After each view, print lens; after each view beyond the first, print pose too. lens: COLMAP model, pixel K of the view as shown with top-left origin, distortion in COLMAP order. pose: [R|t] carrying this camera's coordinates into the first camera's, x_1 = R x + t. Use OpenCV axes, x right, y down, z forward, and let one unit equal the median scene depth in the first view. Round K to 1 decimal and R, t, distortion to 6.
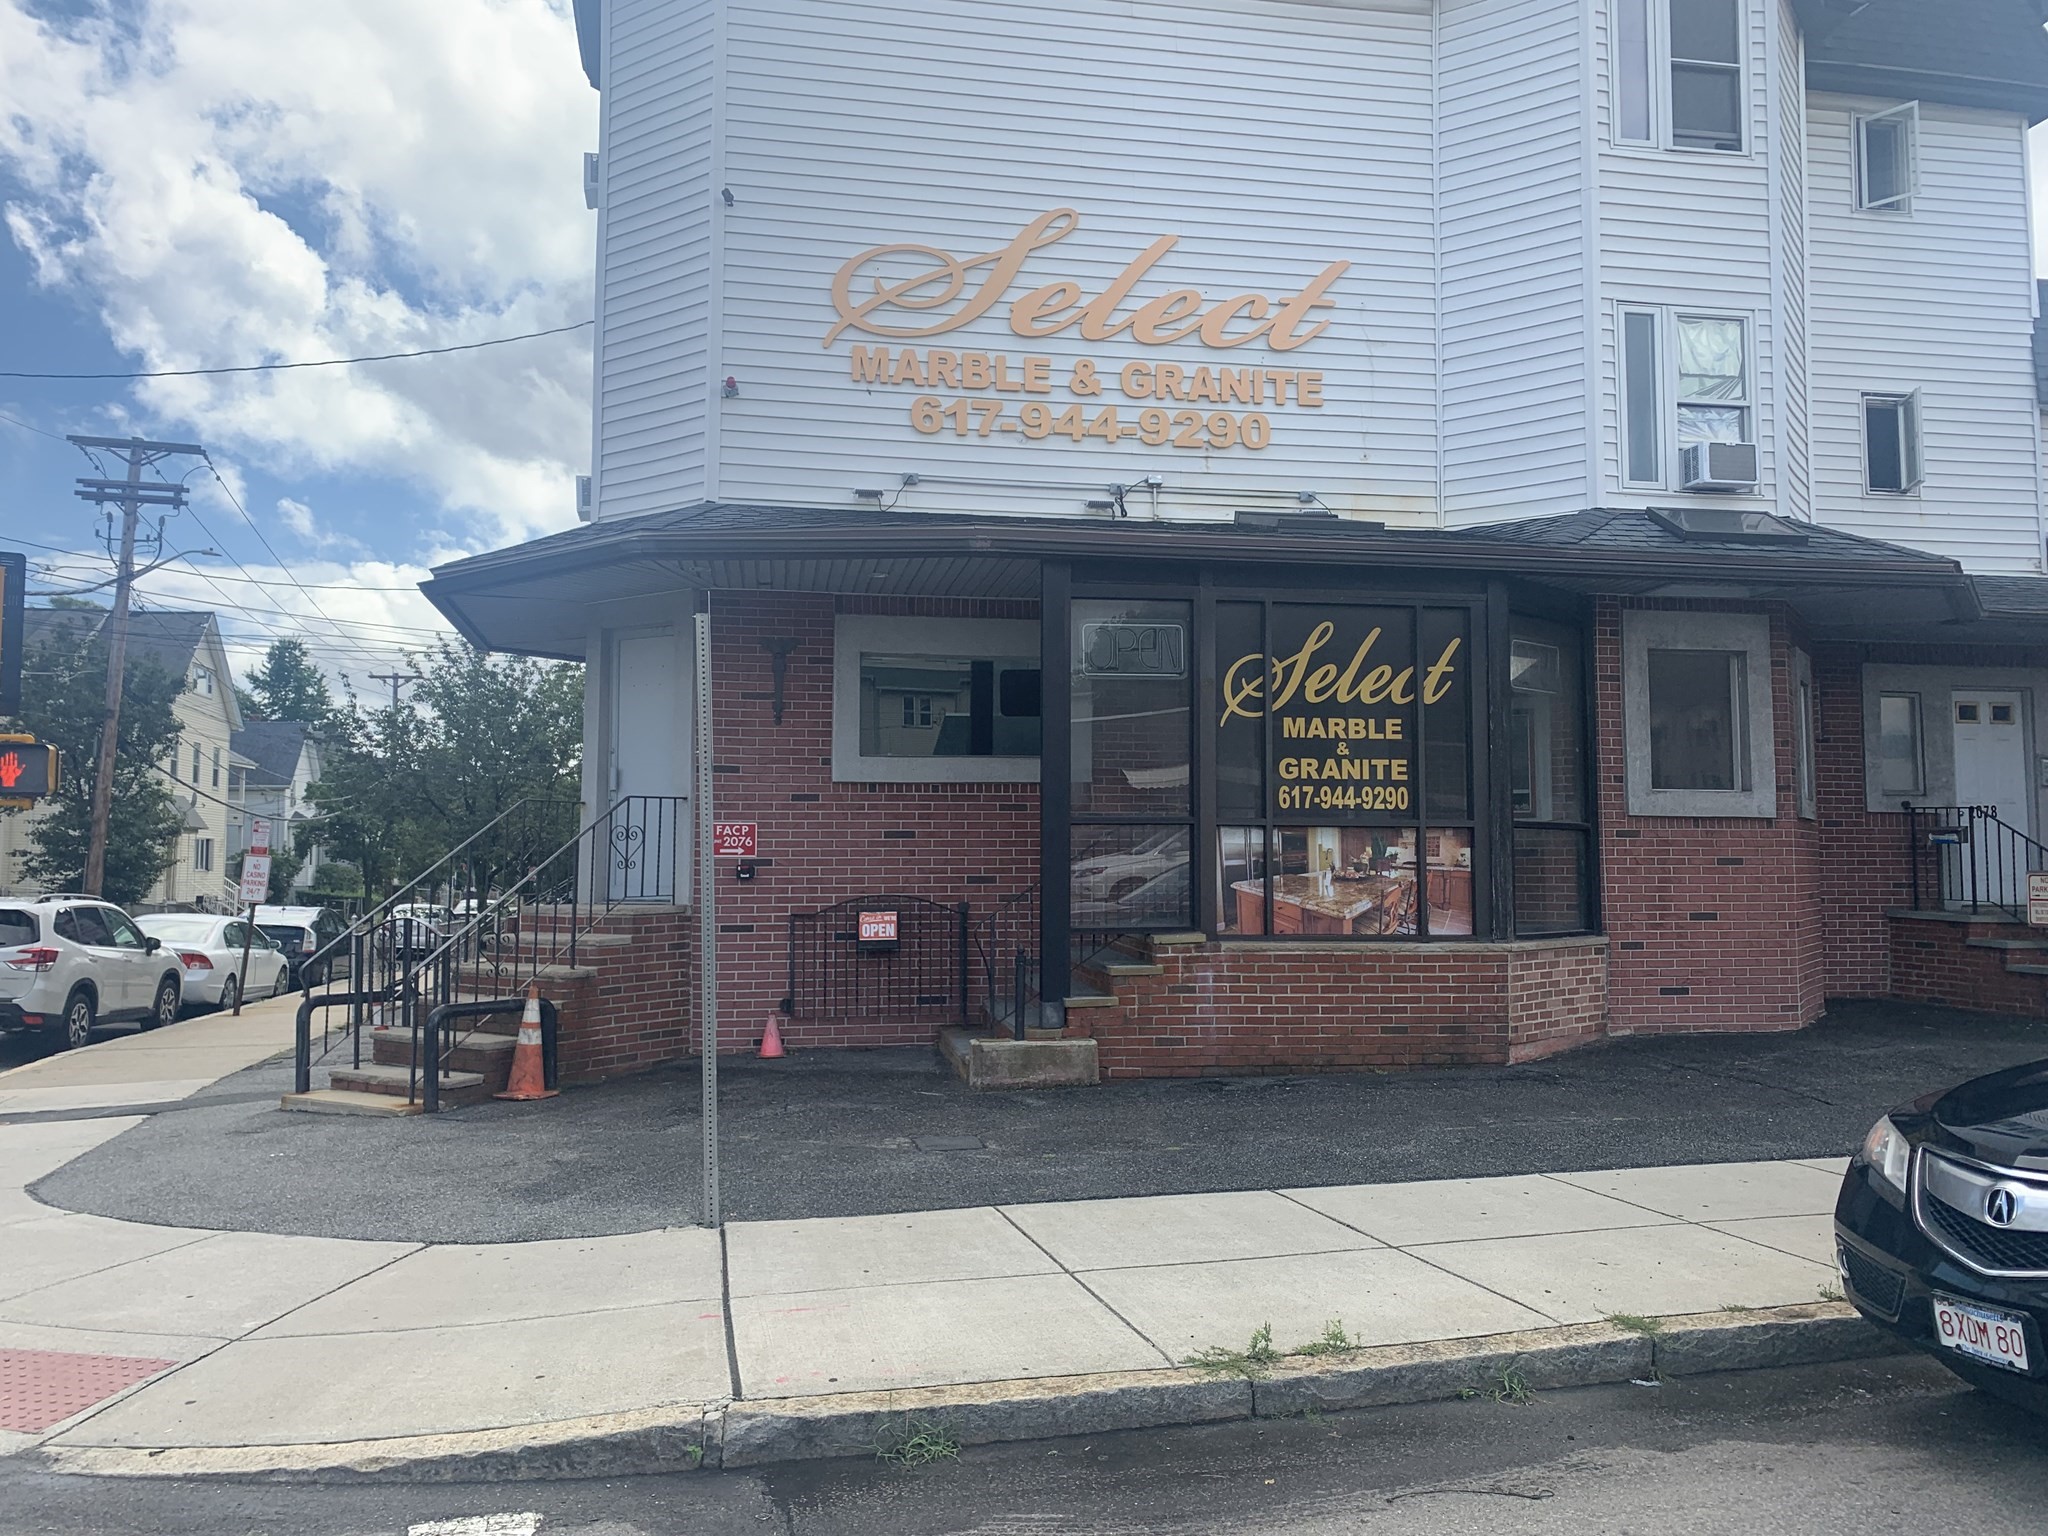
lens RADIAL K [[1526.1, 0, 1021.6], [0, 1526.1, 759.6], [0, 0, 1]] dist [0.147410, -0.380940]
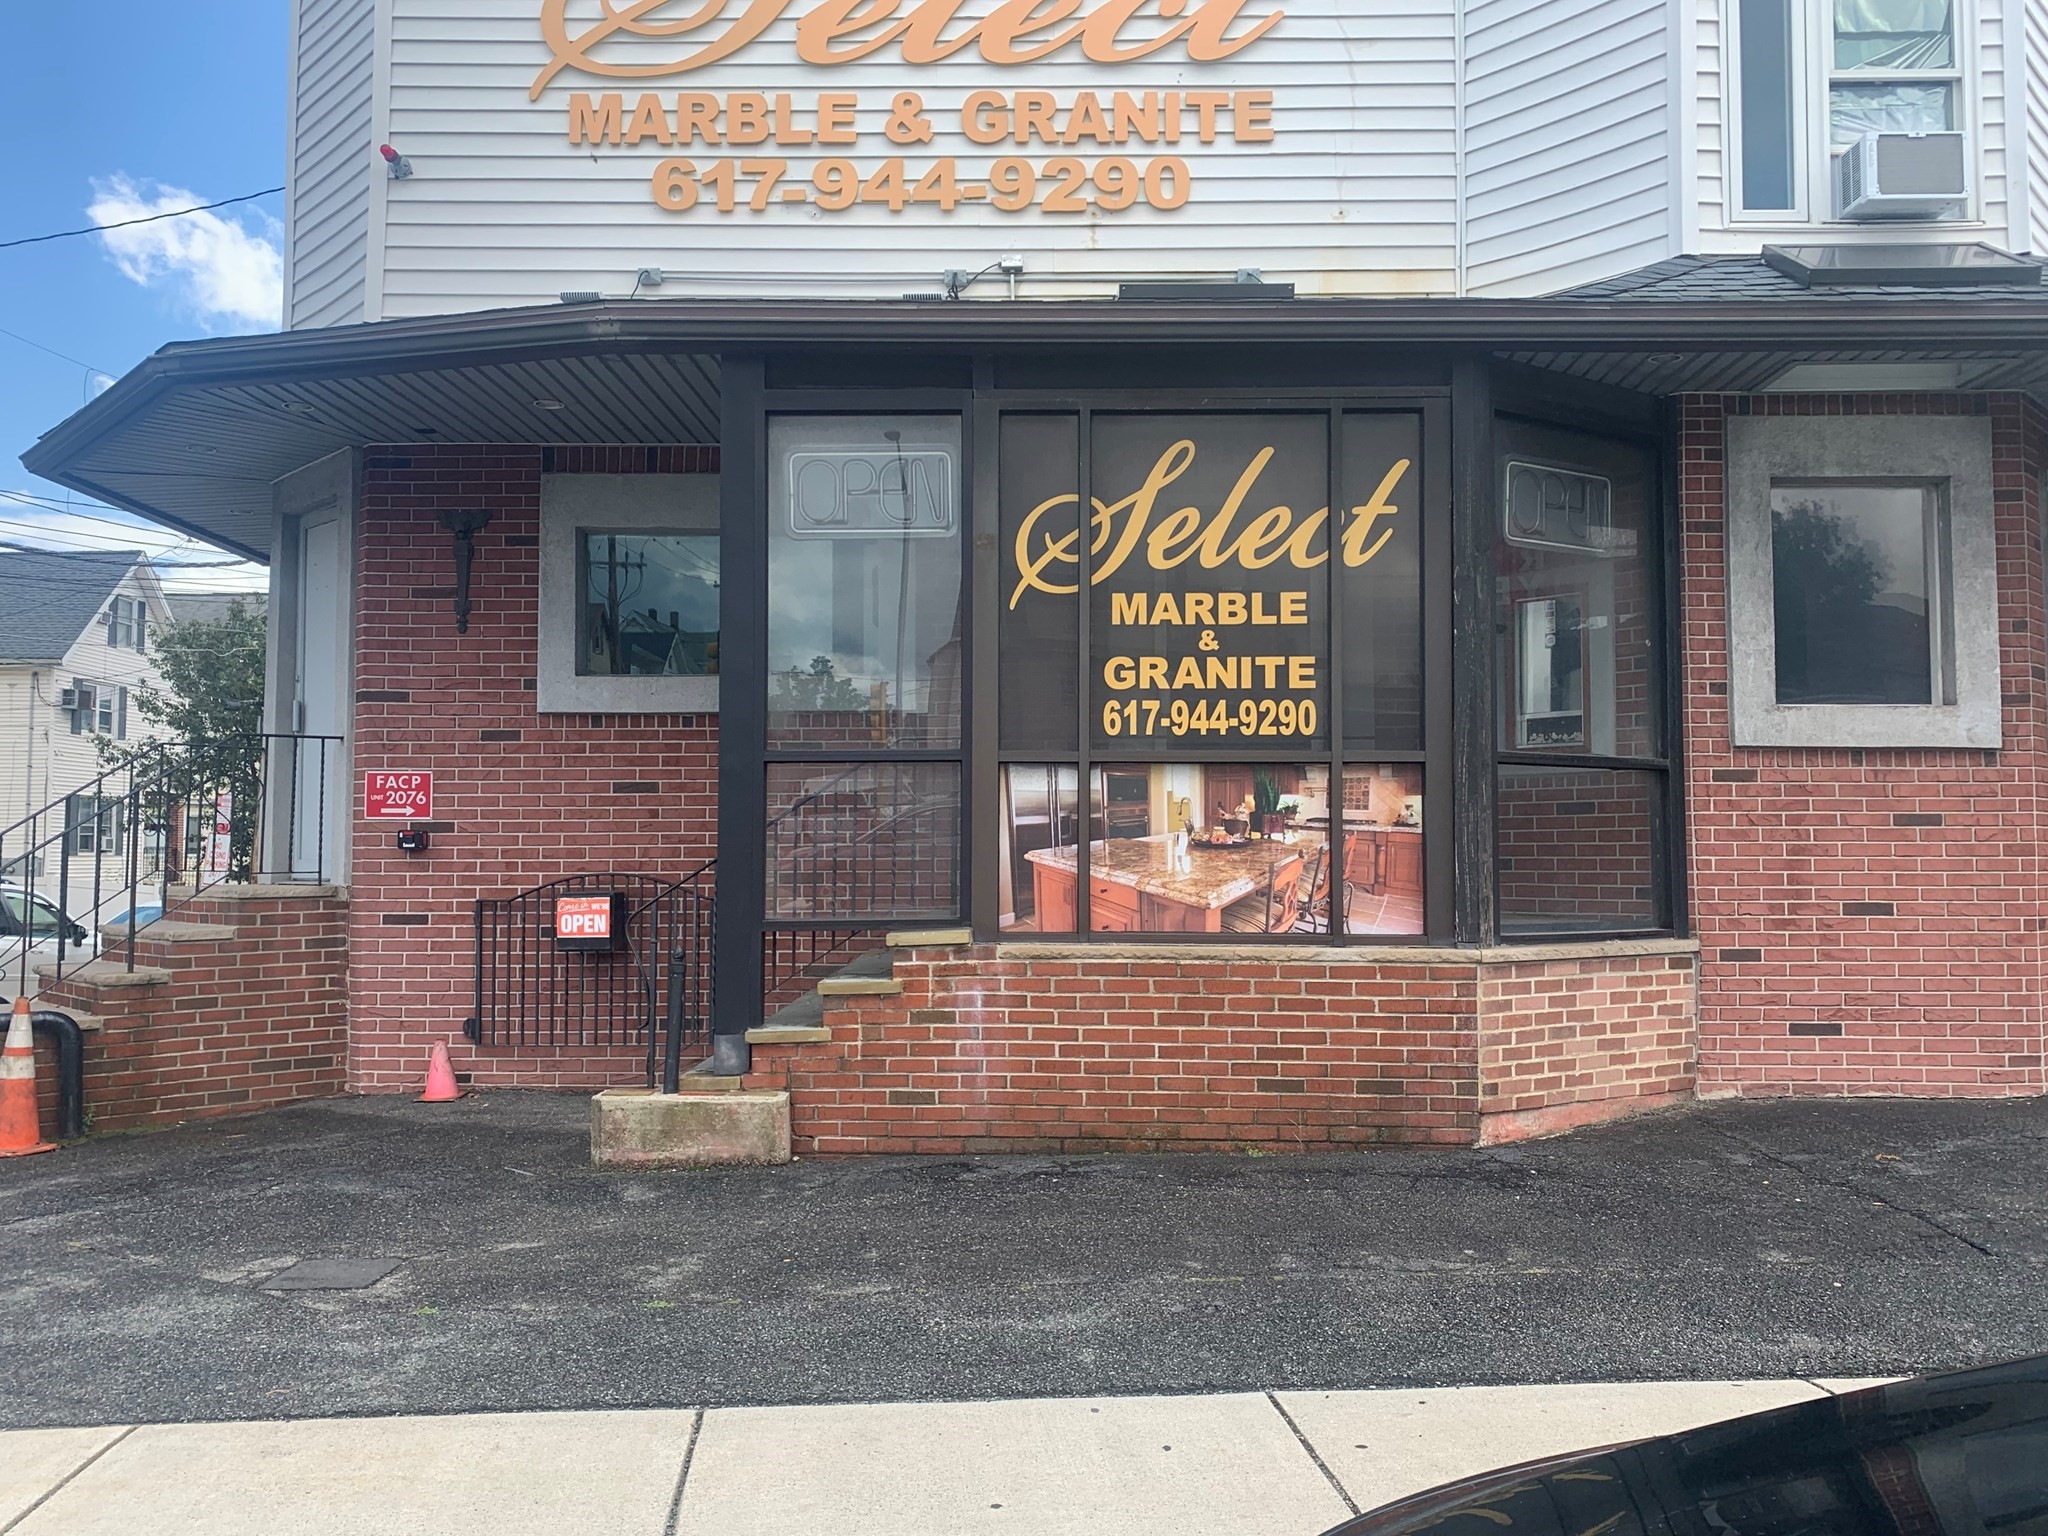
lens RADIAL K [[1598.7, 0, 1079.6], [0, 1598.7, 774.0], [0, 0, 1]] dist [0.123878, -0.242473]
pose [[0.981946, -0.009892, -0.188904, 0.277135], [0.012895, 0.999809, 0.014675, 0.037015], [0.188723, -0.016846, 0.981886, 0.334605]]
